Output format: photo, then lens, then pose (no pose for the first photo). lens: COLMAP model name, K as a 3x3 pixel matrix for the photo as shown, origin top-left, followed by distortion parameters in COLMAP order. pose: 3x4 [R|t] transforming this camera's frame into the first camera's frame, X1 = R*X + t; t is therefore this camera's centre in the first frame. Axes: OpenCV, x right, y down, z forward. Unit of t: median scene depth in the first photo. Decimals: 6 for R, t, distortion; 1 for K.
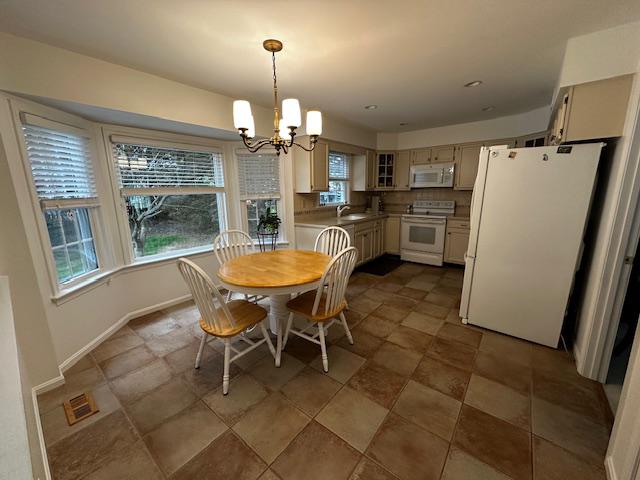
lens RADIAL K [[254.9, 0, 320.0], [0, 254.9, 240.0], [0, 0, 1]] dist [-0.001627, -0.000346]
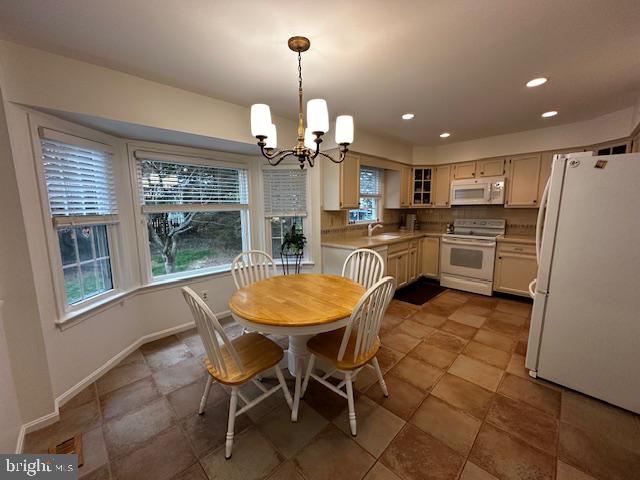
lens RADIAL K [[254.9, 0, 320.0], [0, 254.9, 240.0], [0, 0, 1]] dist [-0.001627, -0.000346]
pose [[0.993610, 0.018150, -0.111399, -0.002917], [-0.025211, 0.997739, -0.062307, -0.028871], [0.110016, 0.064717, 0.991821, 0.134391]]
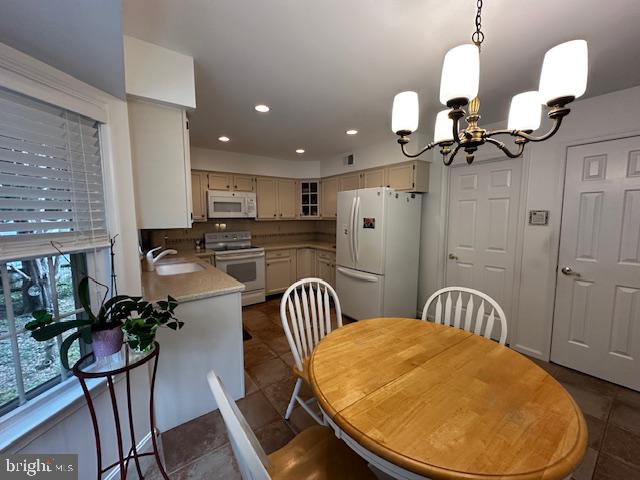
lens RADIAL K [[254.9, 0, 320.0], [0, 254.9, 240.0], [0, 0, 1]] dist [-0.001627, -0.000346]
pose [[0.256227, -0.080076, 0.963294, -0.635759], [0.191450, 0.981024, 0.030627, -0.192904], [-0.947468, 0.176575, 0.266695, 0.941931]]
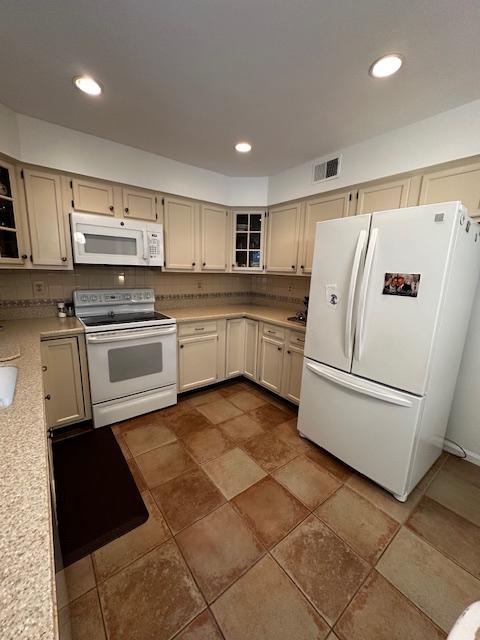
lens RADIAL K [[254.9, 0, 240.0], [0, 254.9, 320.0], [0, 0, 1]] dist [-0.001627, -0.000346]
pose [[0.232112, -0.164947, 0.958601, -0.027429], [0.158887, 0.978709, 0.129935, -0.244687], [-0.959624, 0.122150, 0.253378, 1.248037]]
